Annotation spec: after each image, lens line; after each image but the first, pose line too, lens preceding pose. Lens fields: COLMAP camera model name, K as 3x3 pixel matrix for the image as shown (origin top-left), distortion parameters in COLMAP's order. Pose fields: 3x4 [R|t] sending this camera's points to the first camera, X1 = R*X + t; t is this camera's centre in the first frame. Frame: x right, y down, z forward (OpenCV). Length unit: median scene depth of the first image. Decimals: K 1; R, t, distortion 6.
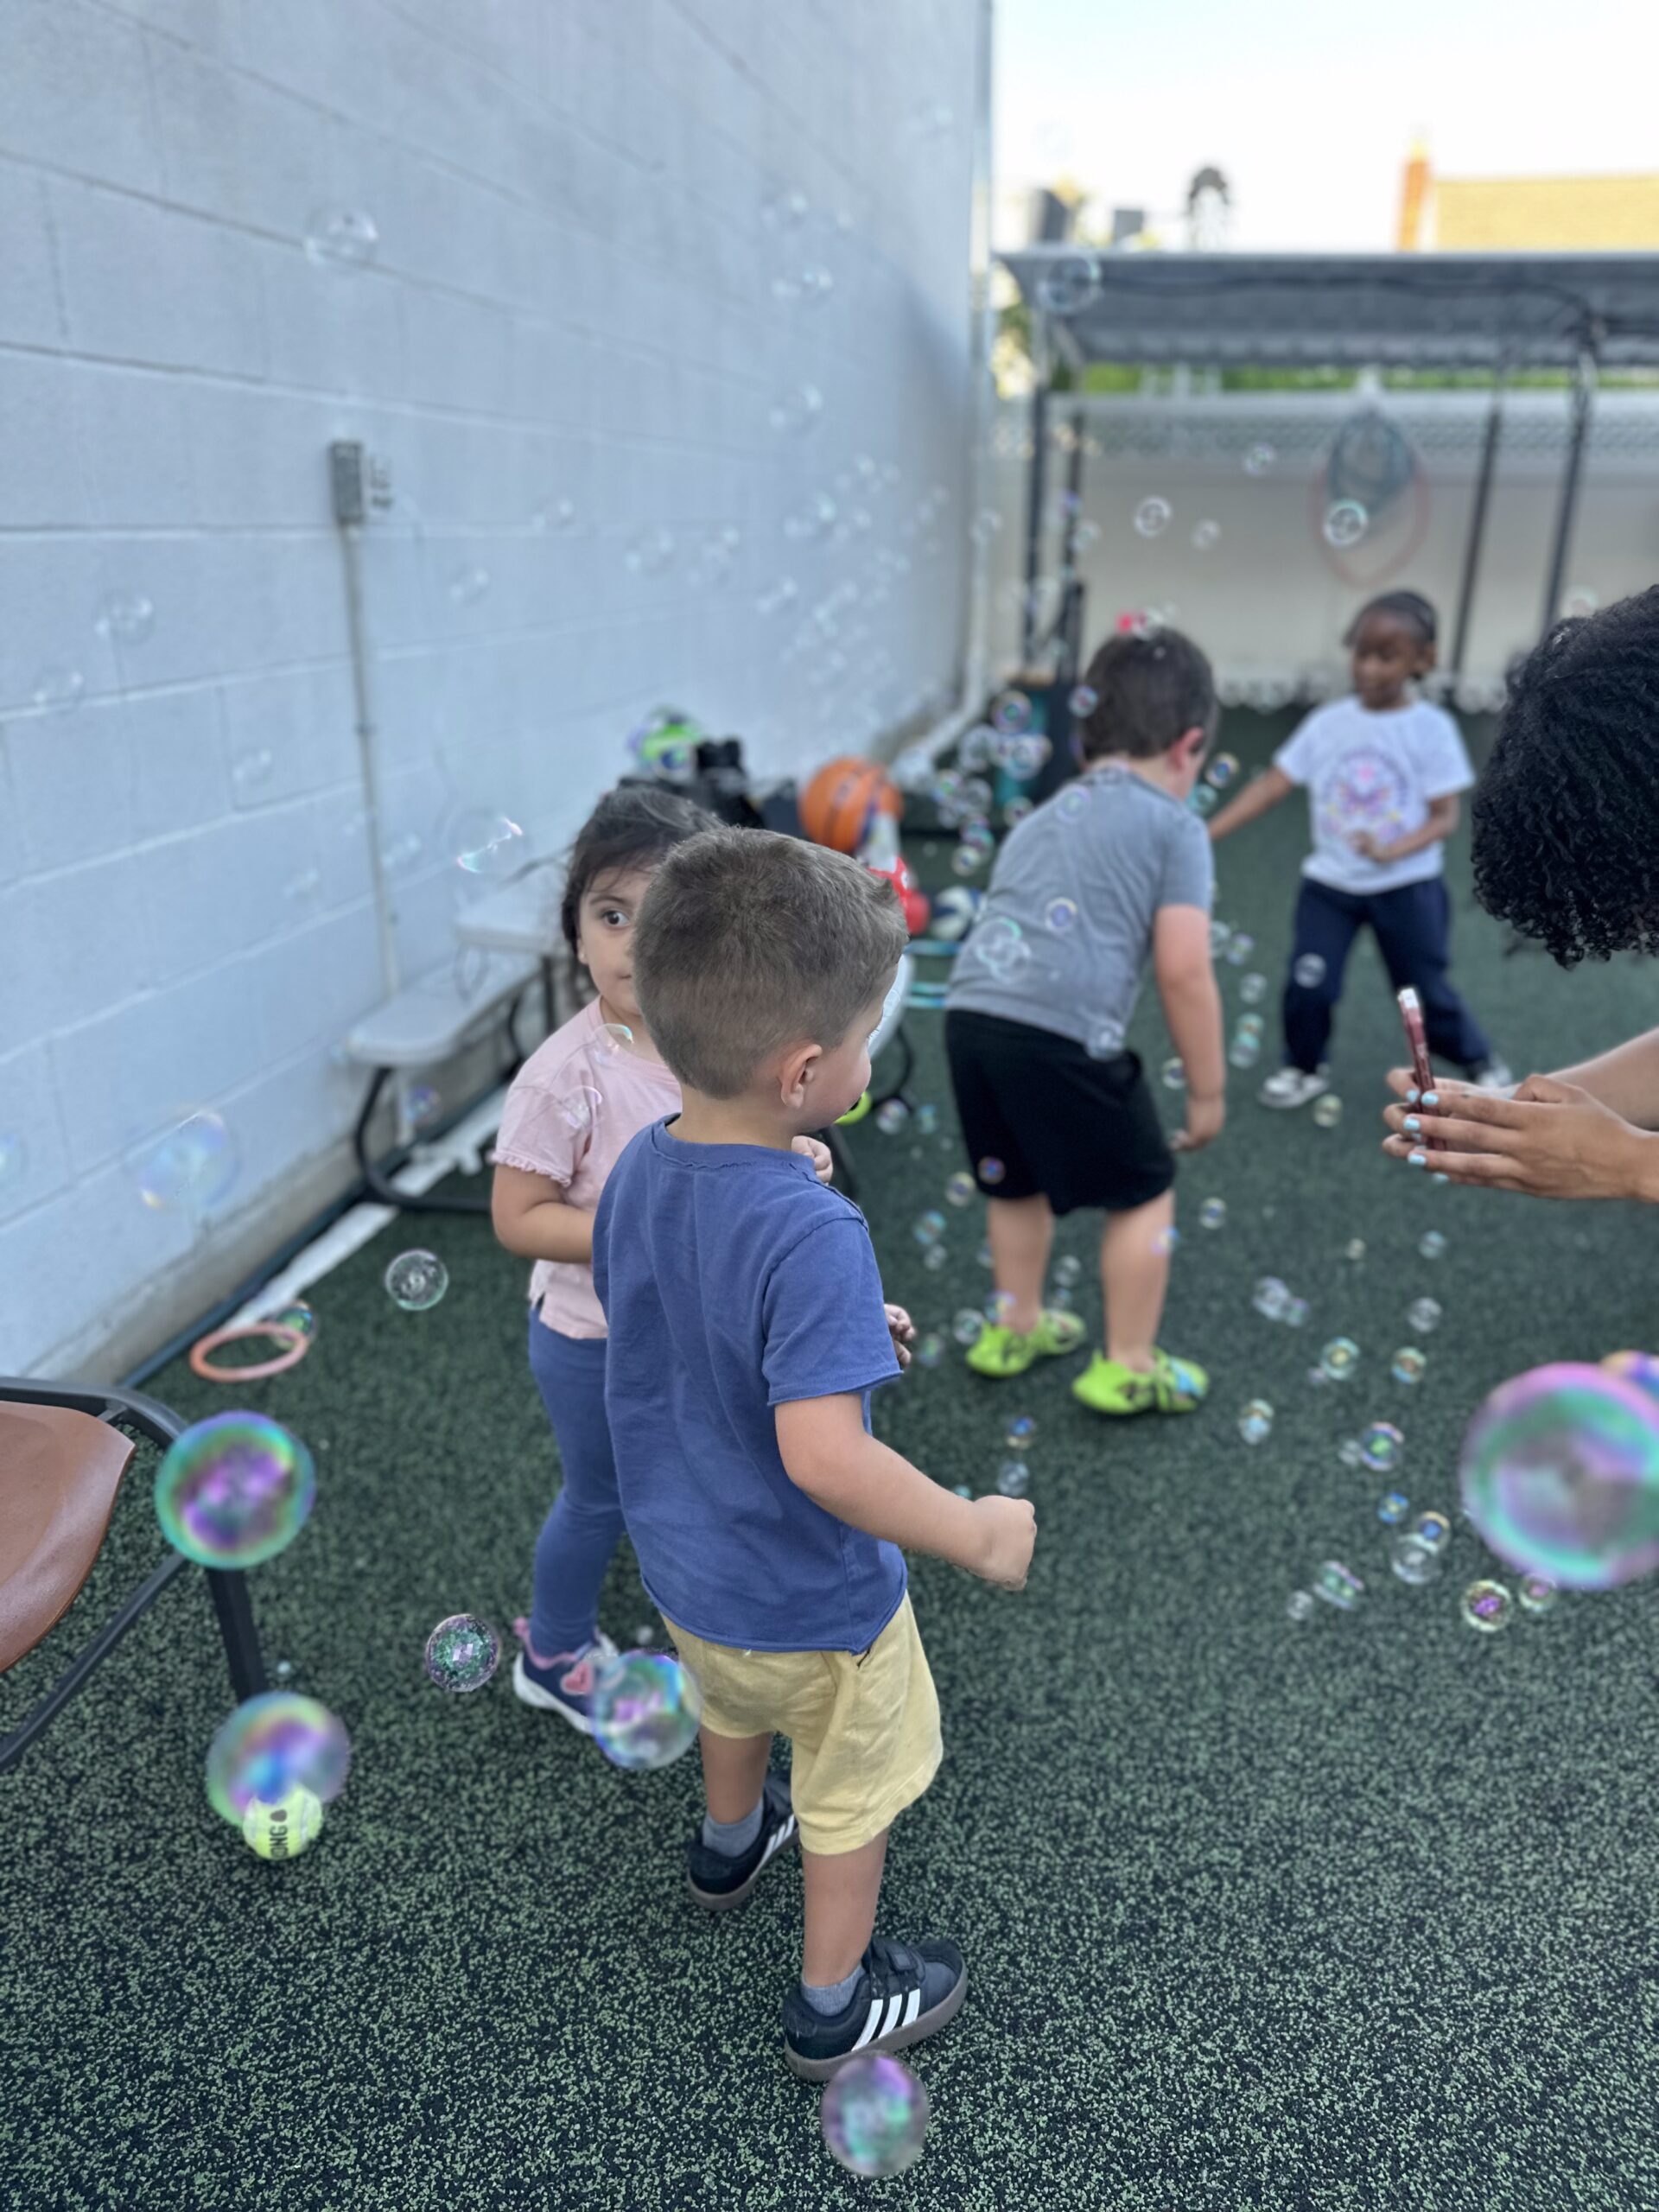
lens RADIAL K [[1547.7, 0, 829.5], [0, 1547.7, 1106.0], [0, 0, 1]] dist [-0.006557, -0.006702]
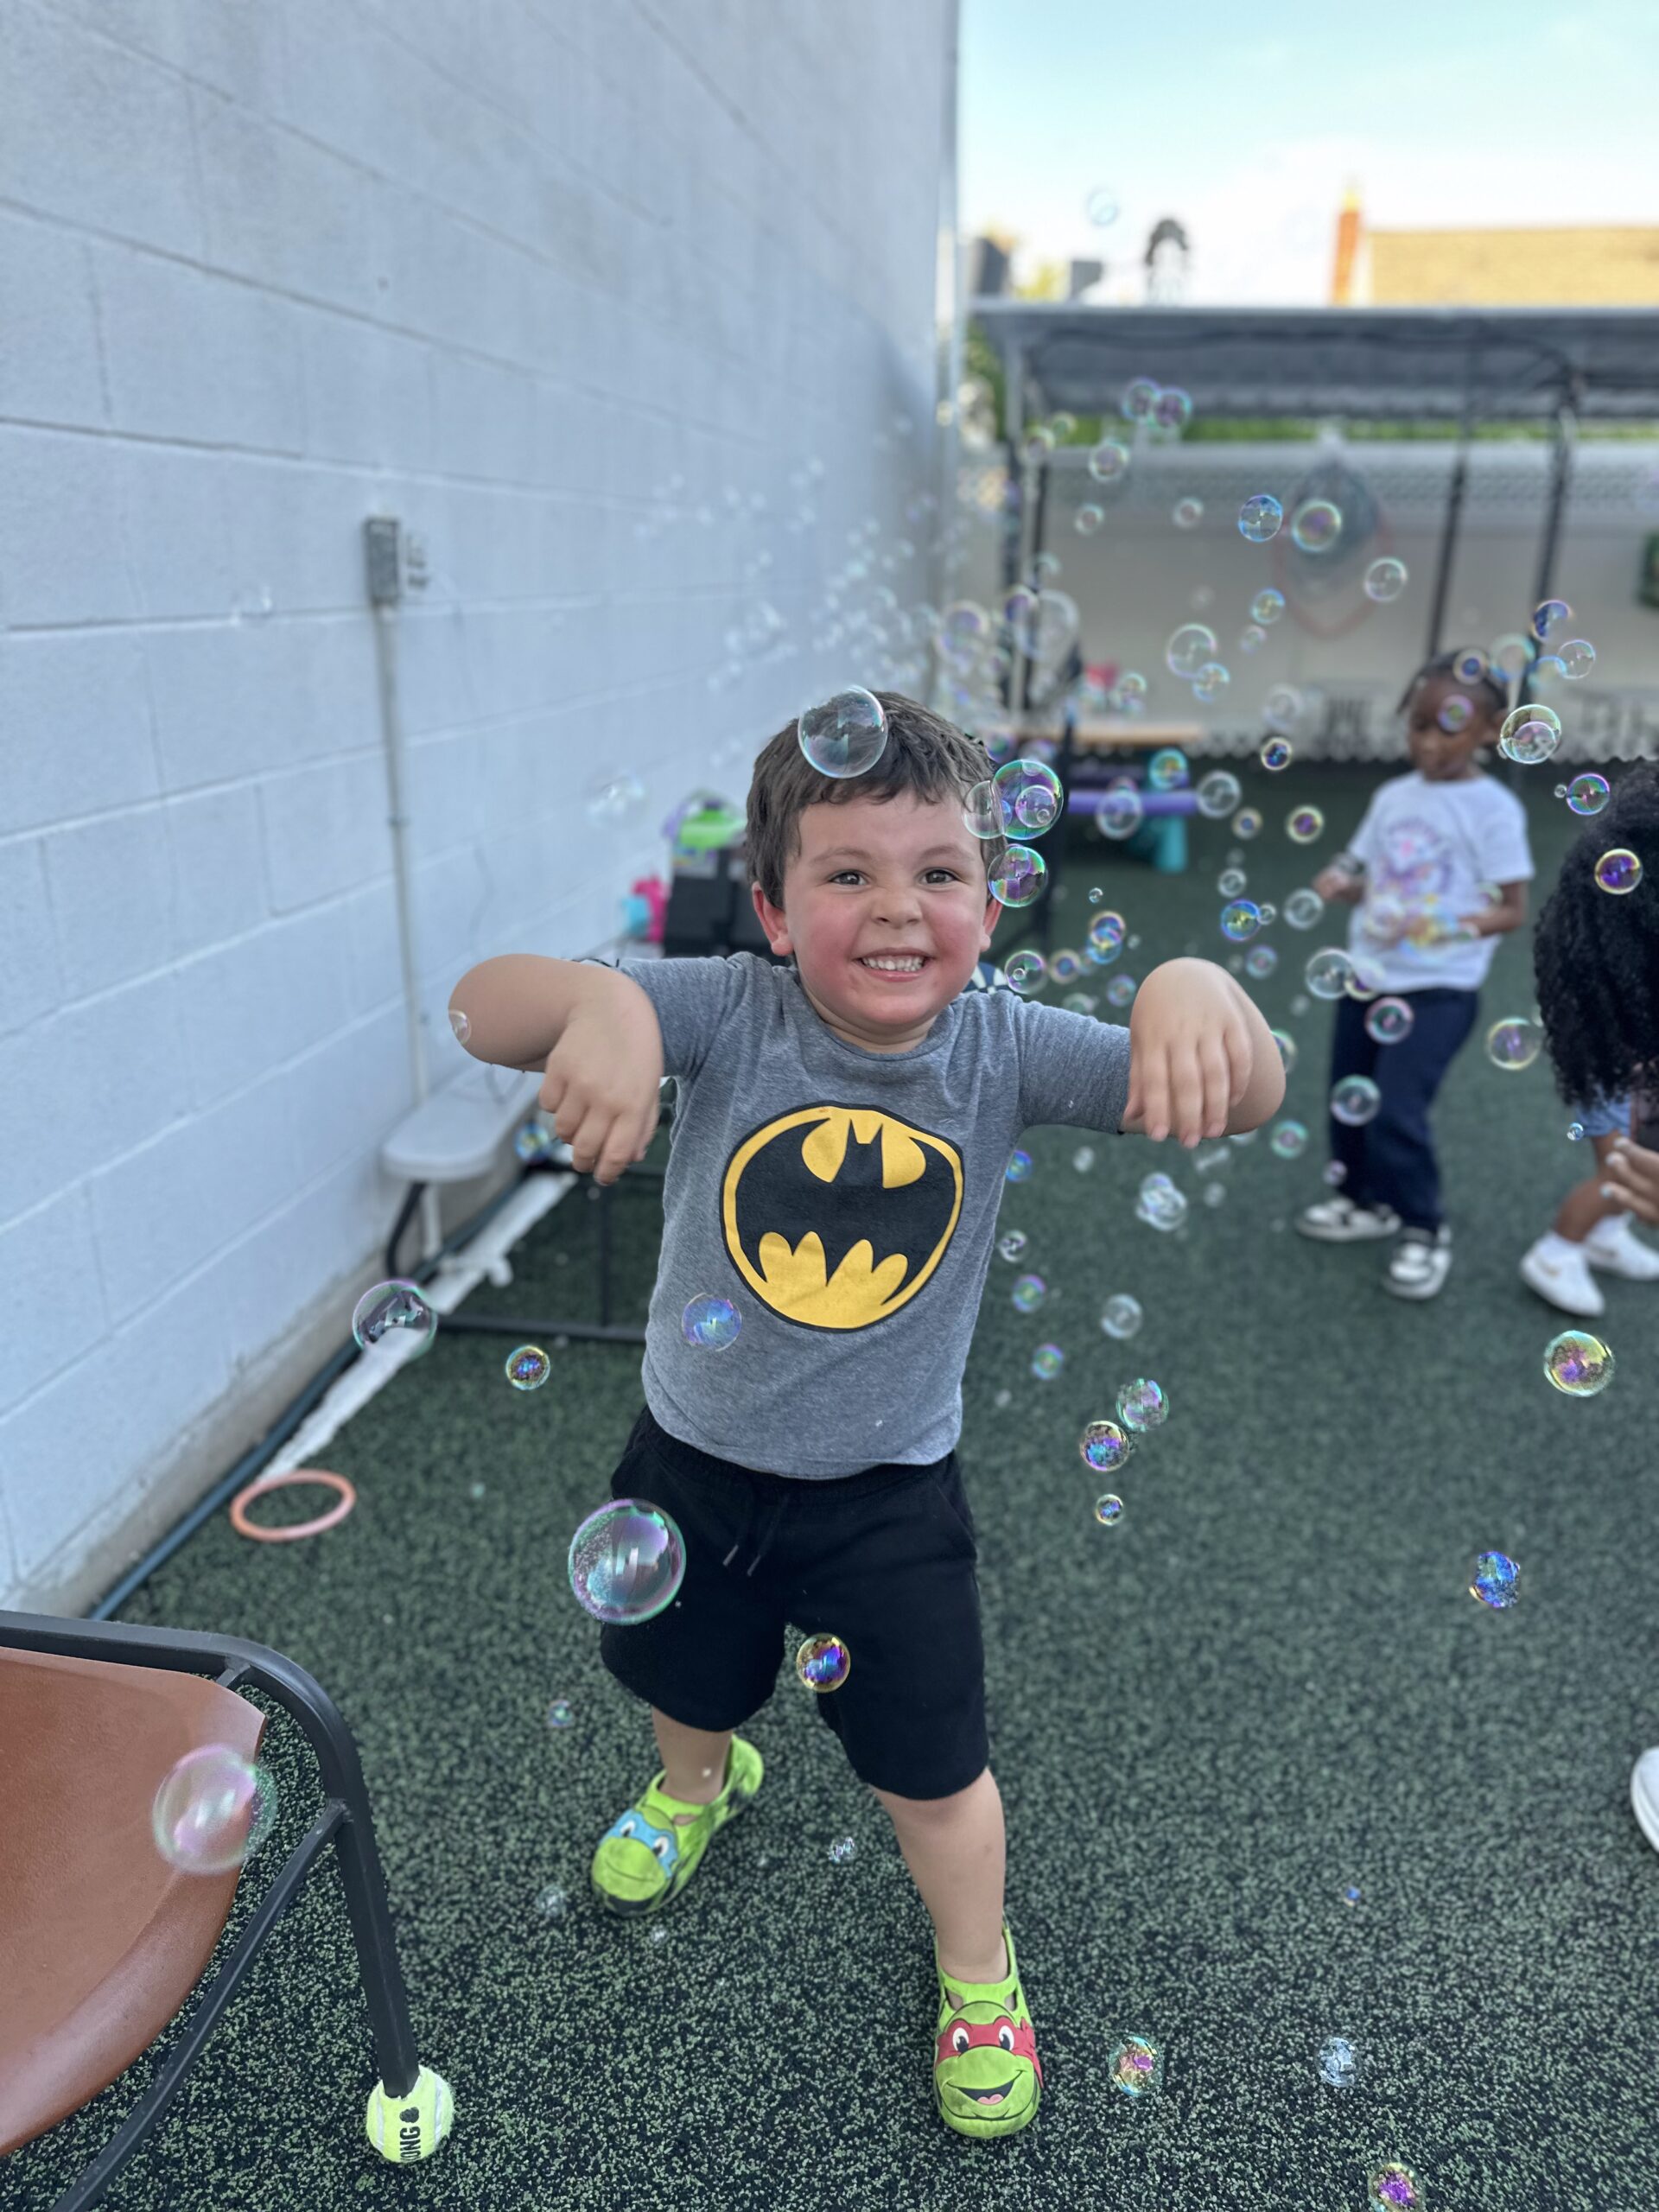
lens RADIAL K [[1553.7, 0, 808.0], [0, 1553.7, 1131.1], [0, 0, 1]] dist [-0.001593, -0.011844]
pose [[0.999786, -0.007568, 0.019242, -0.130435], [0.007831, 0.999877, -0.013612, -0.075104], [-0.019137, 0.013760, 0.999722, 0.101178]]
